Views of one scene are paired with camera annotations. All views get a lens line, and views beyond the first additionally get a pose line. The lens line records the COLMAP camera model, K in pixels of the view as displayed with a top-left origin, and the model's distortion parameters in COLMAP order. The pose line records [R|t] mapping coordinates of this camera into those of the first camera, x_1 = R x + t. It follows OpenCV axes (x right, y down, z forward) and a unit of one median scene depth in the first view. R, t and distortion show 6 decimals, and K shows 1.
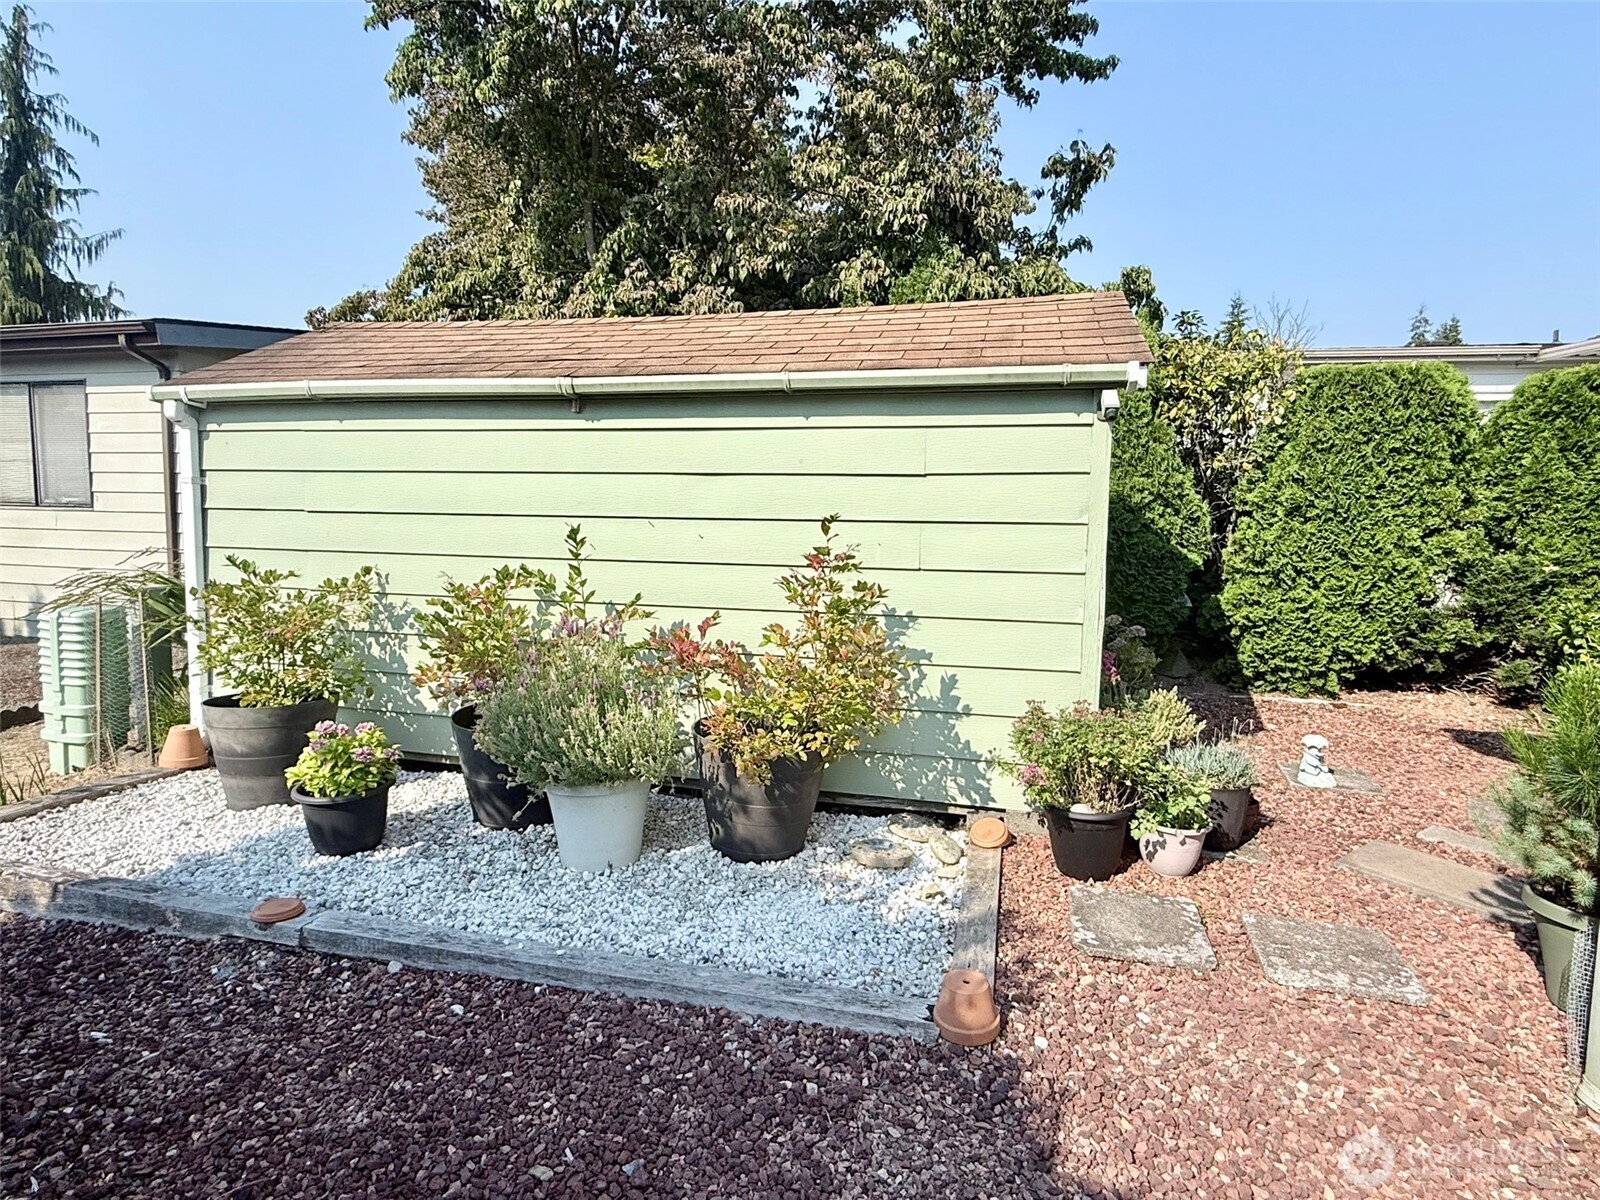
lens RADIAL K [[854.5, 0, 796.3], [0, 854.5, 598.3], [0, 0, 1]] dist [0.003103, 0.001177]
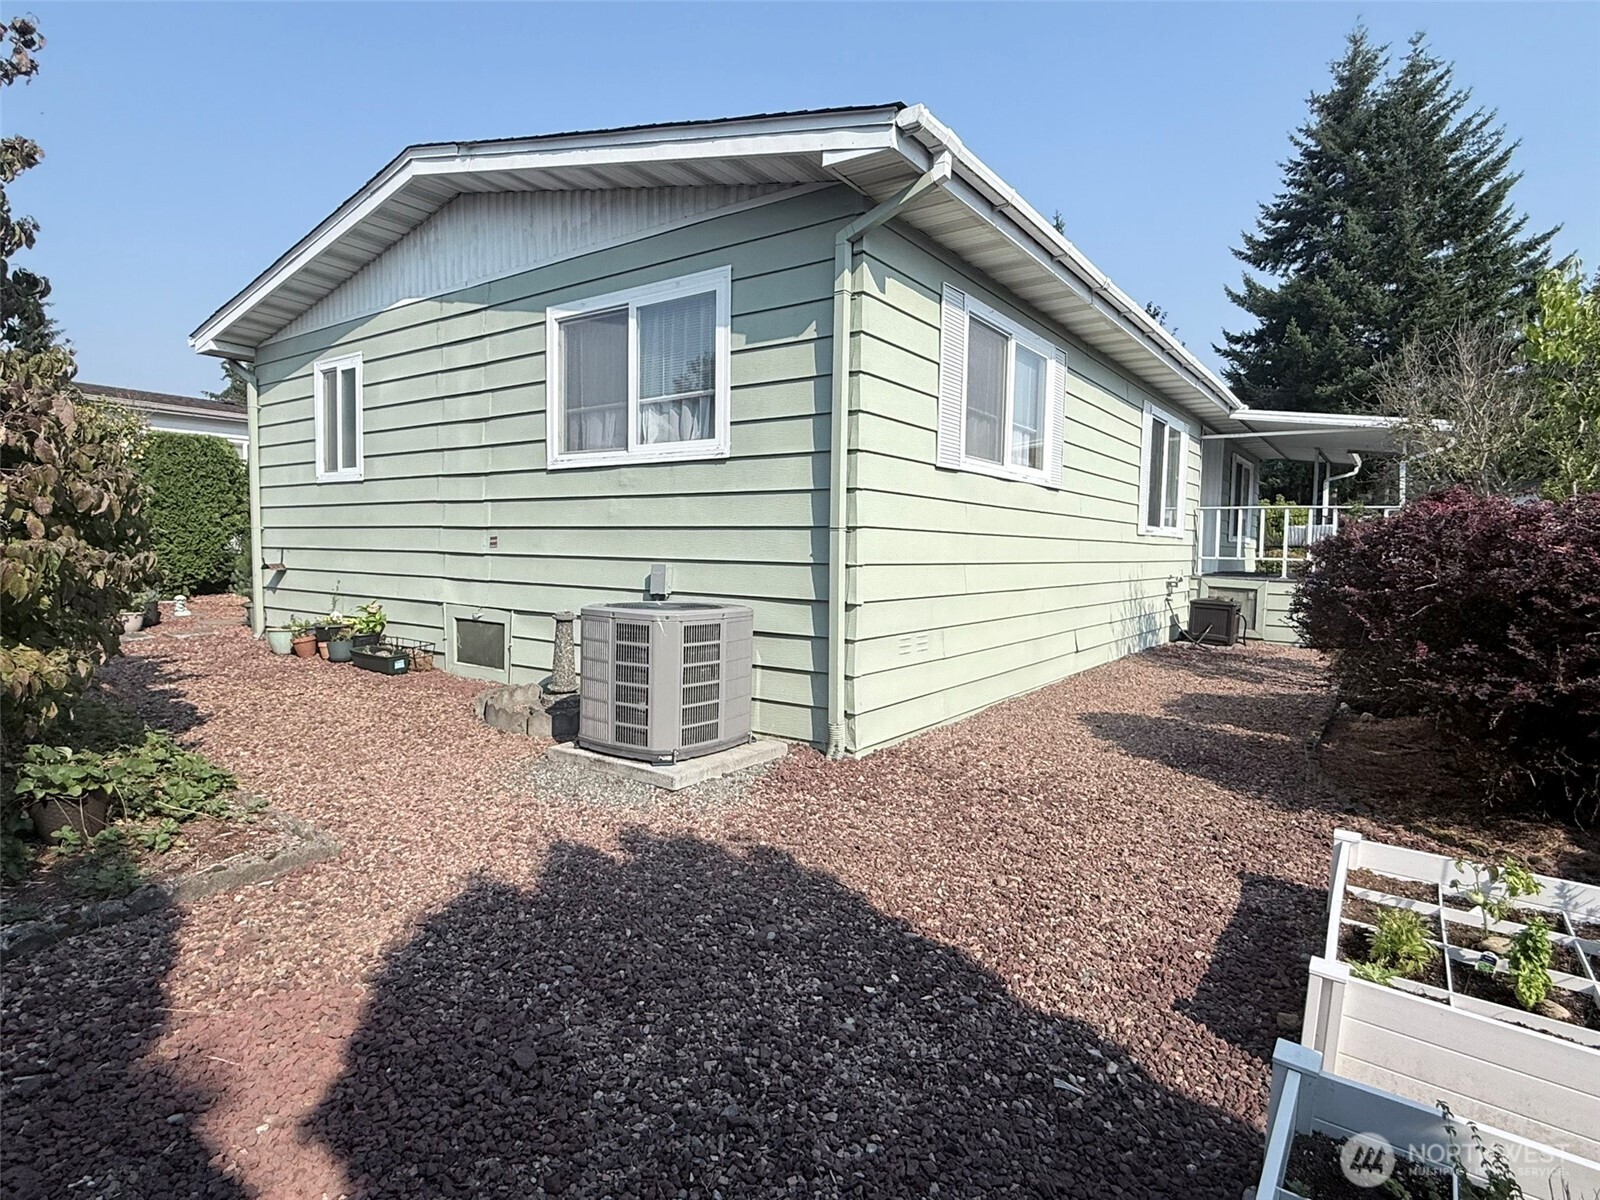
lens RADIAL K [[854.5, 0, 794.9], [0, 854.5, 601.2], [0, 0, 1]] dist [0.003103, 0.001177]
pose [[0.373664, -0.076774, 0.924381, -0.709191], [0.079881, 0.995530, 0.050392, 0.140268], [-0.924118, 0.055011, 0.378127, -1.097334]]
